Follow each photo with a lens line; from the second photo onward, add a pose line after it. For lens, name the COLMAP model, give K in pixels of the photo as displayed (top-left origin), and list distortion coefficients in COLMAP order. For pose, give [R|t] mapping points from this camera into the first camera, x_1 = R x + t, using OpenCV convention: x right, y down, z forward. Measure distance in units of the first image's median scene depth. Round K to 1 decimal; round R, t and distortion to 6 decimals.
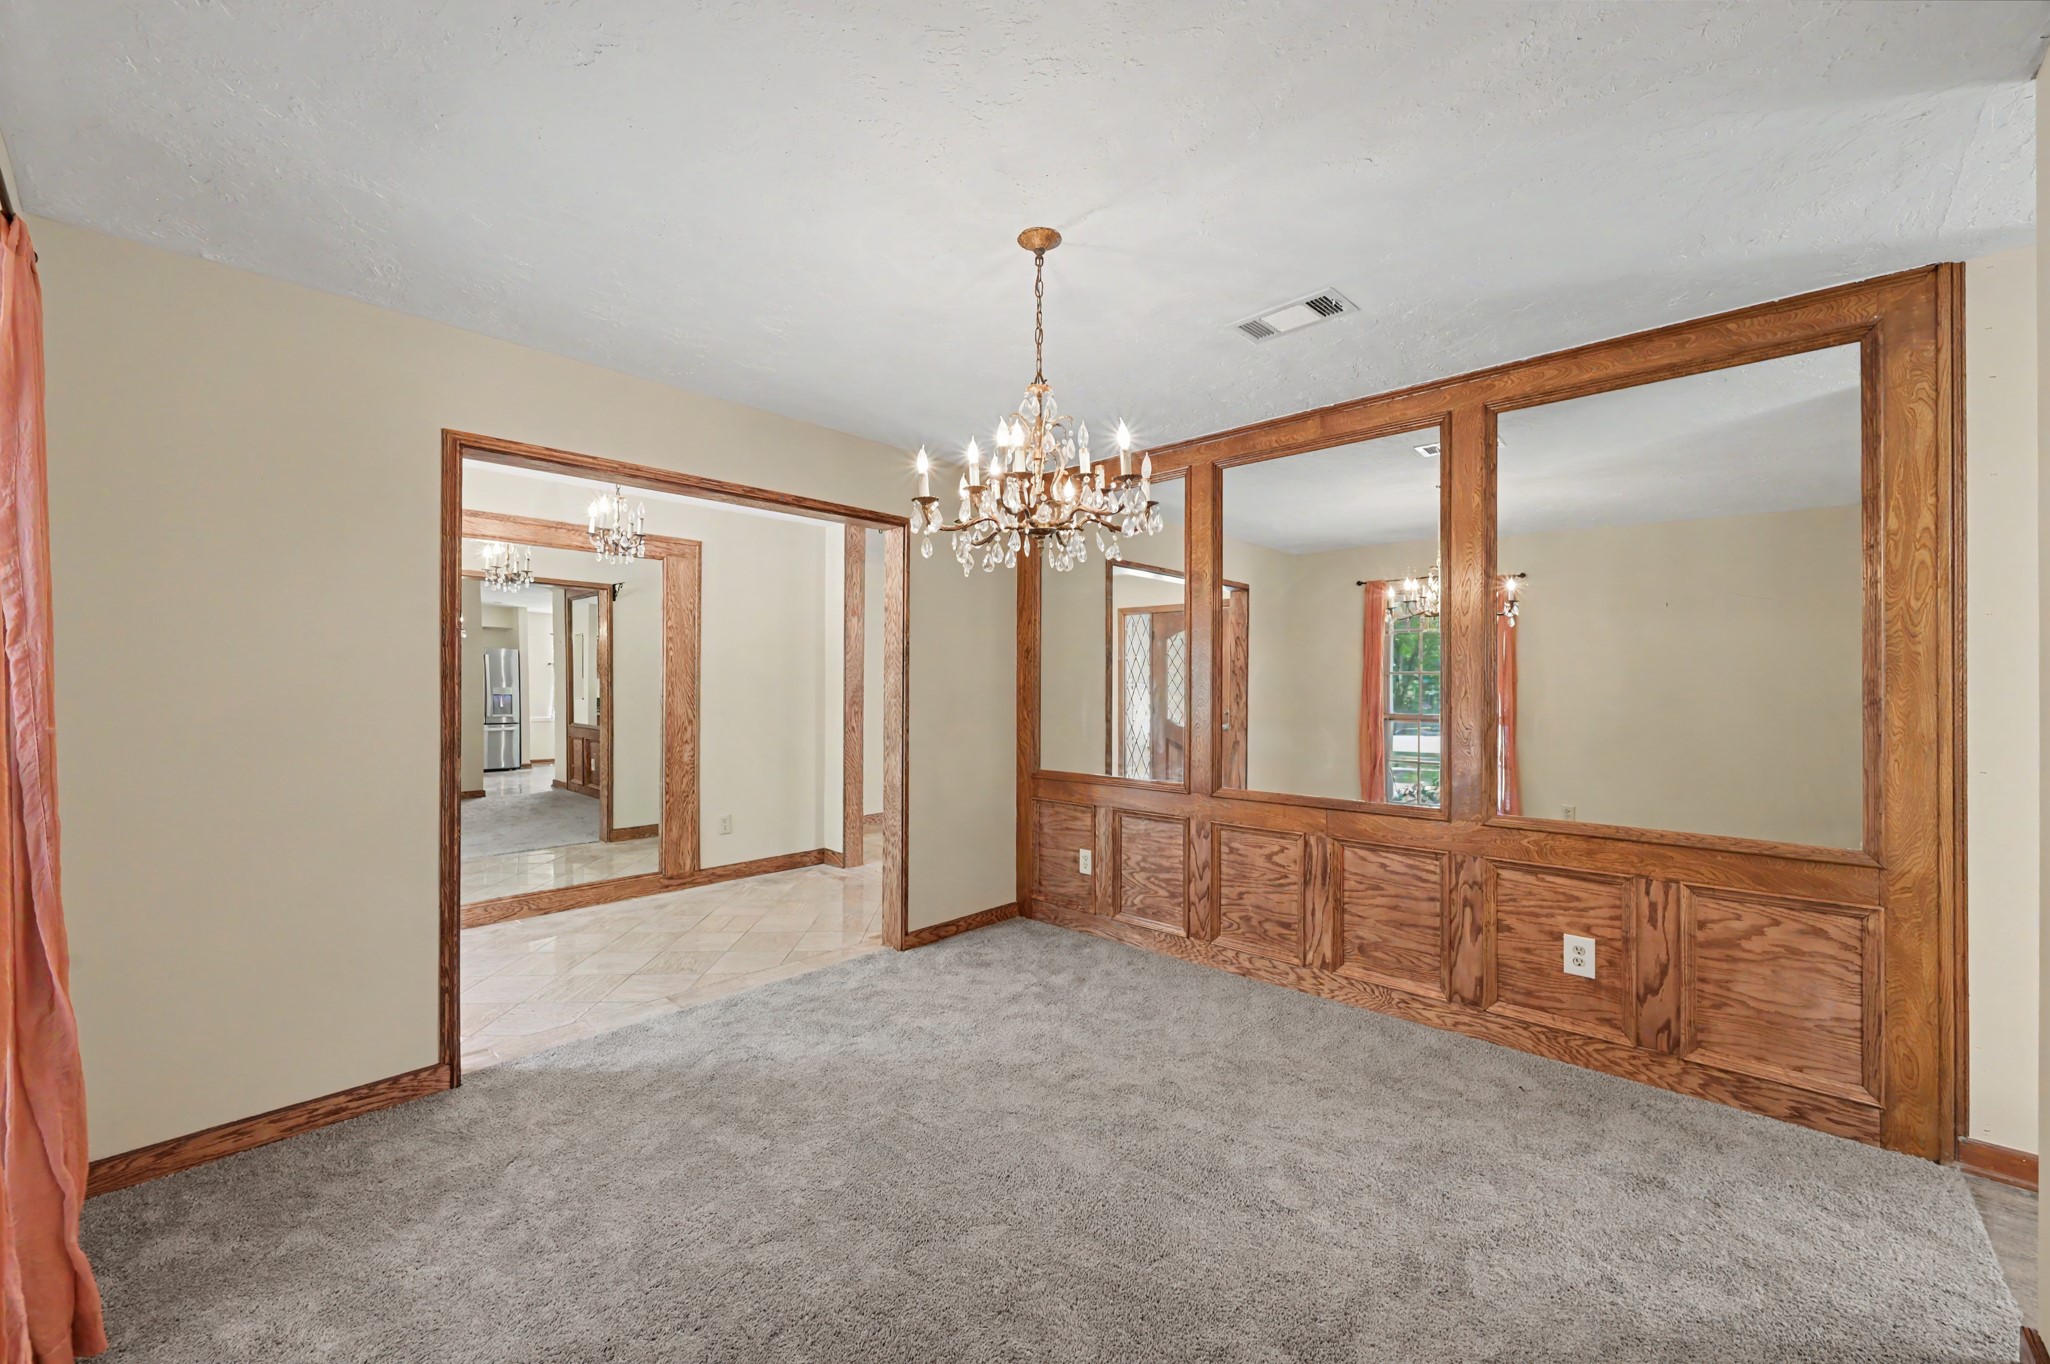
lens RADIAL K [[810.1, 0, 1023.6], [0, 810.1, 686.3], [0, 0, 1]] dist [0.000789, 0.000246]
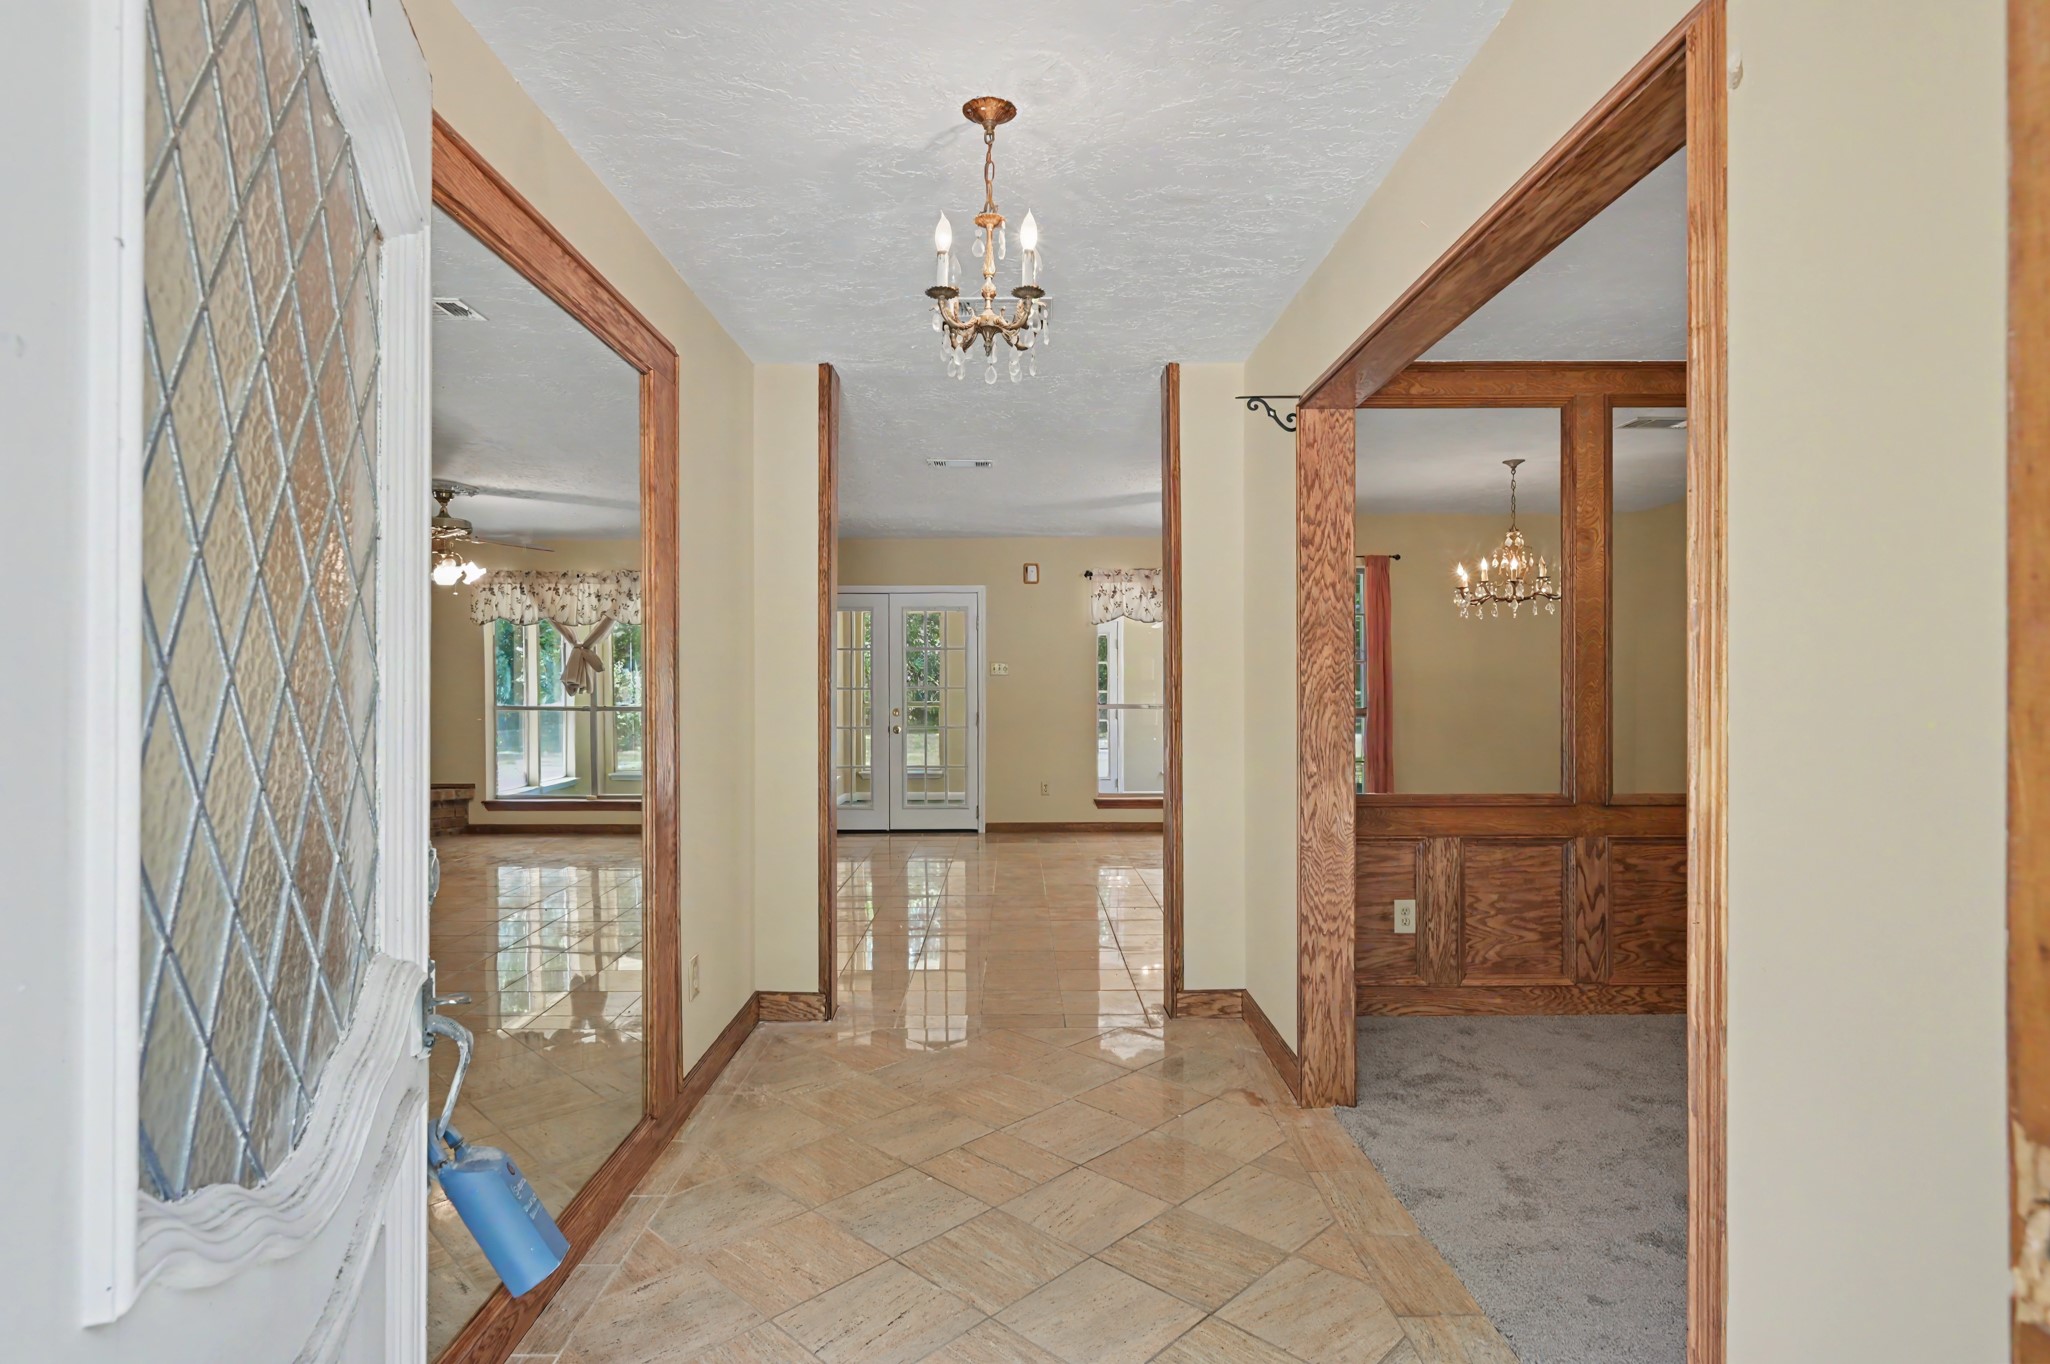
lens RADIAL K [[1055.7, 0, 1031.3], [0, 1055.7, 669.0], [0, 0, 1]] dist [-0.005562, -0.000391]
pose [[0.710195, 0.012777, 0.703889, -0.872596], [0.000380, 0.999828, -0.018533, 0.014828], [-0.704005, 0.013430, 0.710068, 0.600397]]
